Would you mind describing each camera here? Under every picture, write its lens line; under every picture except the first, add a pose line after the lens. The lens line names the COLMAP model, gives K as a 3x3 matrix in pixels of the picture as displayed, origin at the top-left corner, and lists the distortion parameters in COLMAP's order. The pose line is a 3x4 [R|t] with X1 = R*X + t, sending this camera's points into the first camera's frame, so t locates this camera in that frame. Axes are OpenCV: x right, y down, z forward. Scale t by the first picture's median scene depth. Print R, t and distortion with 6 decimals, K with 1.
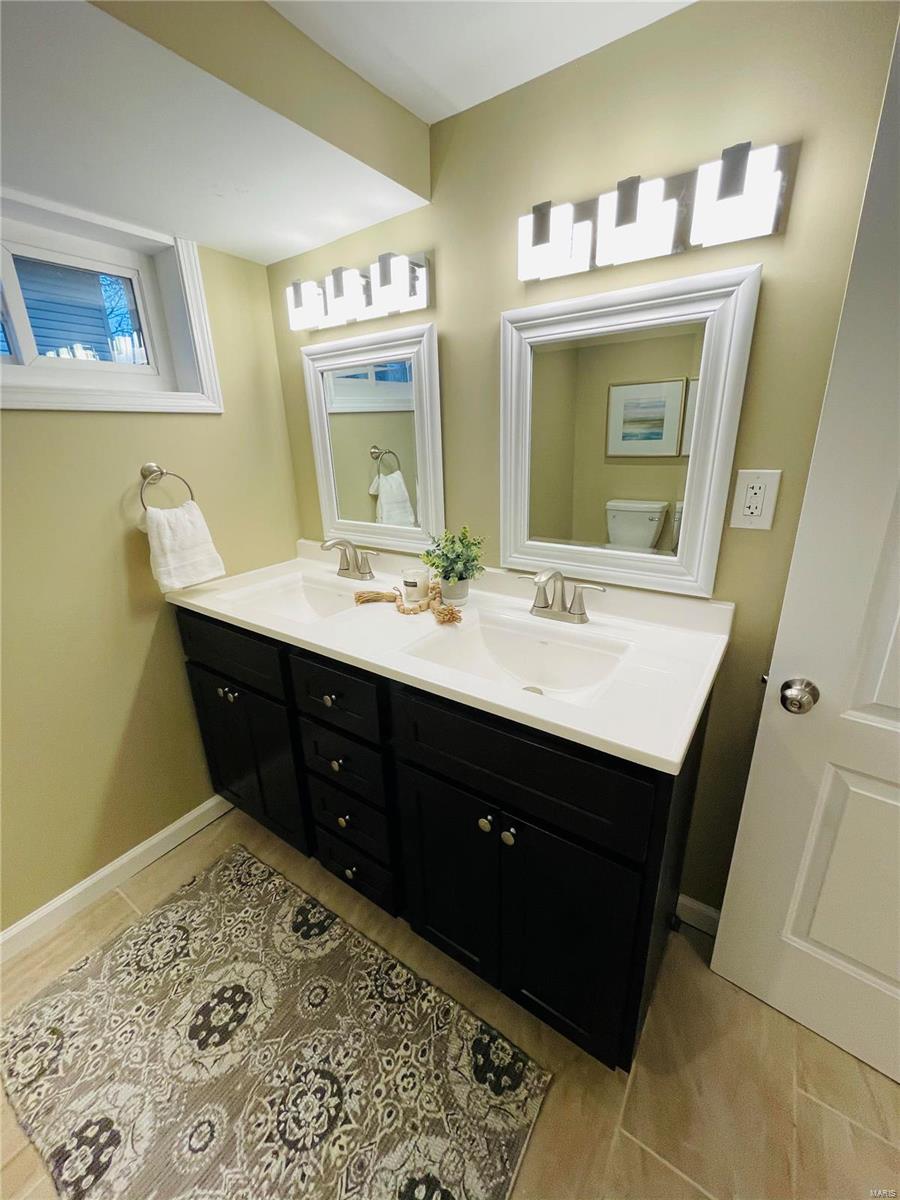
lens RADIAL K [[484.4, 0, 451.9], [0, 484.4, 601.6], [0, 0, 1]] dist [-0.001363, -0.000212]
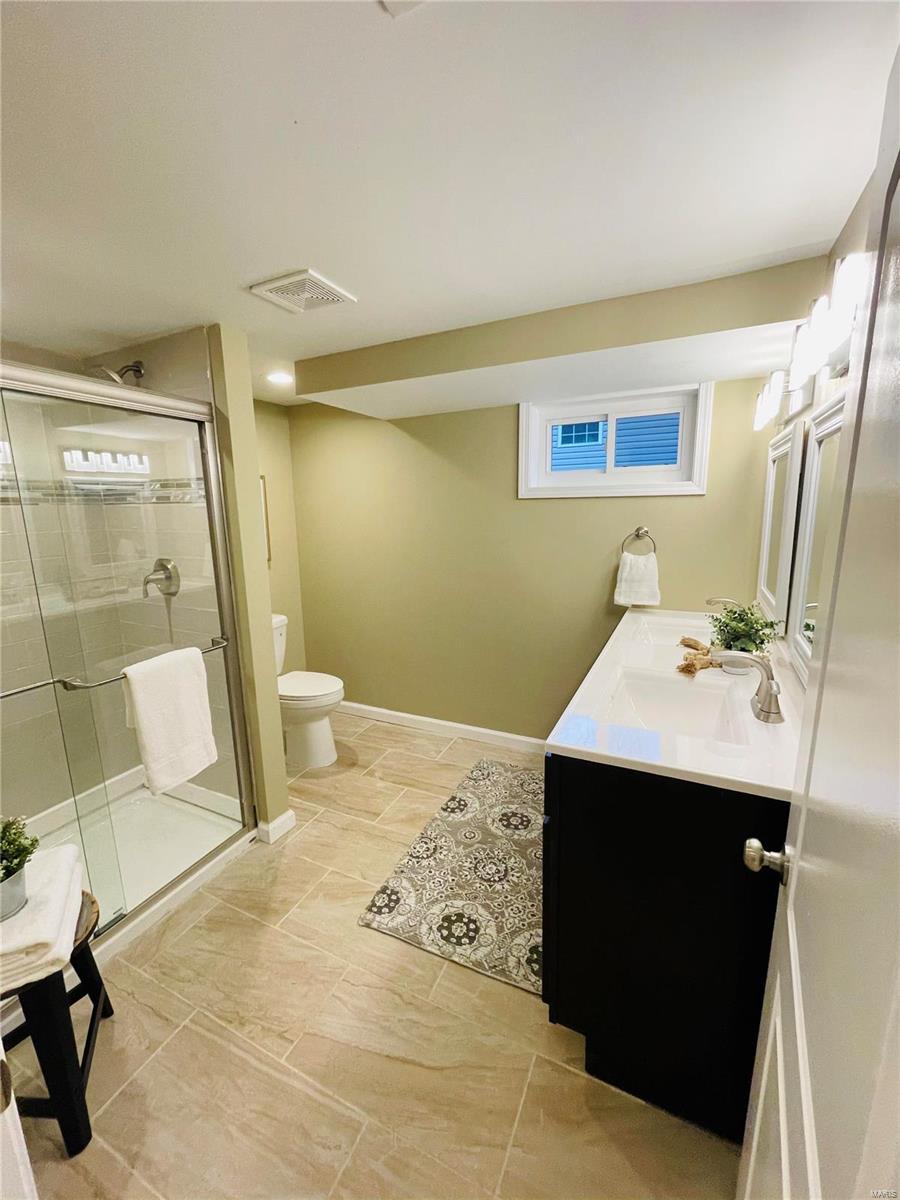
lens RADIAL K [[484.4, 0, 448.8], [0, 484.4, 599.9], [0, 0, 1]] dist [-0.001363, -0.000212]
pose [[0.149560, 0.212760, -0.965591, 1.178000], [-0.304472, 0.939030, 0.159748, -0.159731], [0.940706, 0.270103, 0.205221, 0.176979]]
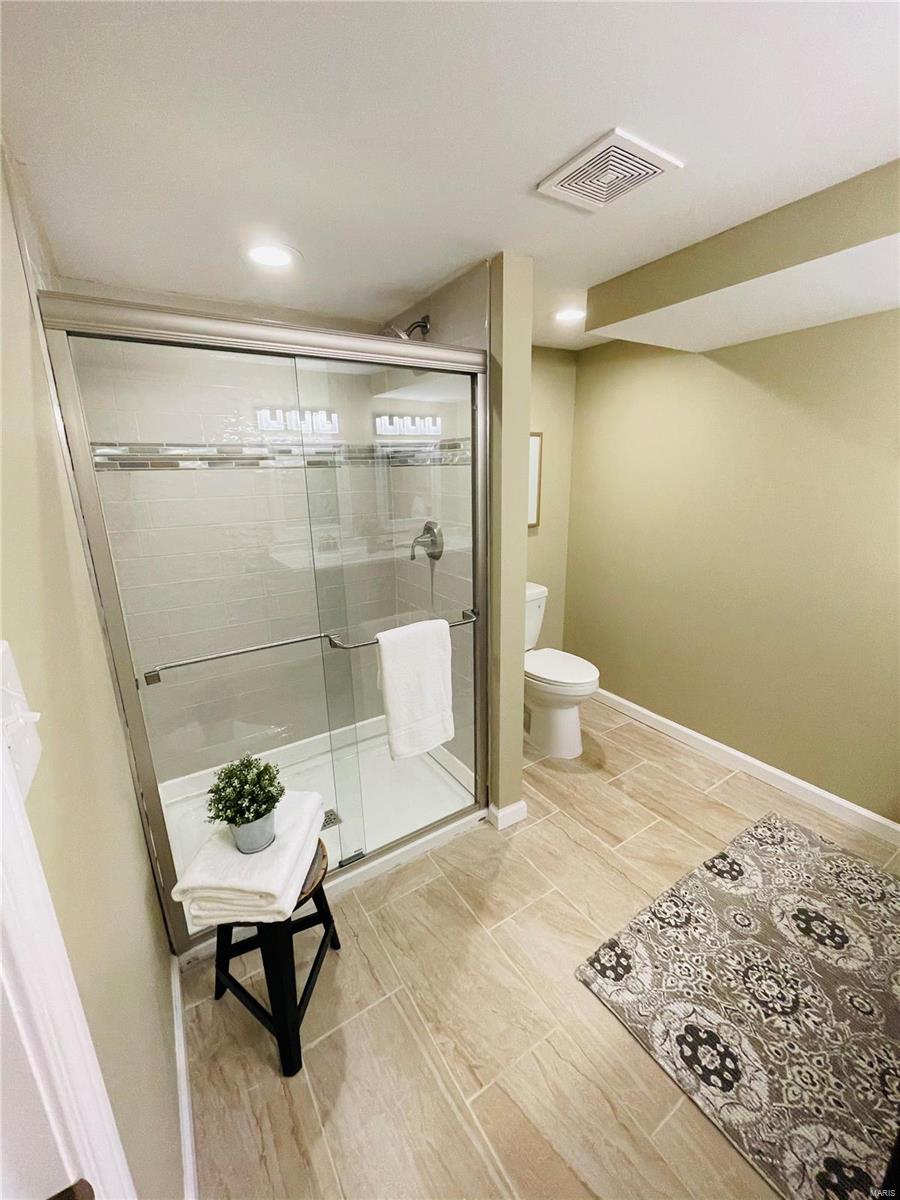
lens RADIAL K [[484.4, 0, 448.8], [0, 484.4, 598.0], [0, 0, 1]] dist [-0.001363, -0.000212]
pose [[-0.395872, 0.270889, -0.877442, 0.867142], [-0.265533, 0.880917, 0.391762, -0.165561], [0.879078, 0.388077, -0.276800, 0.169222]]
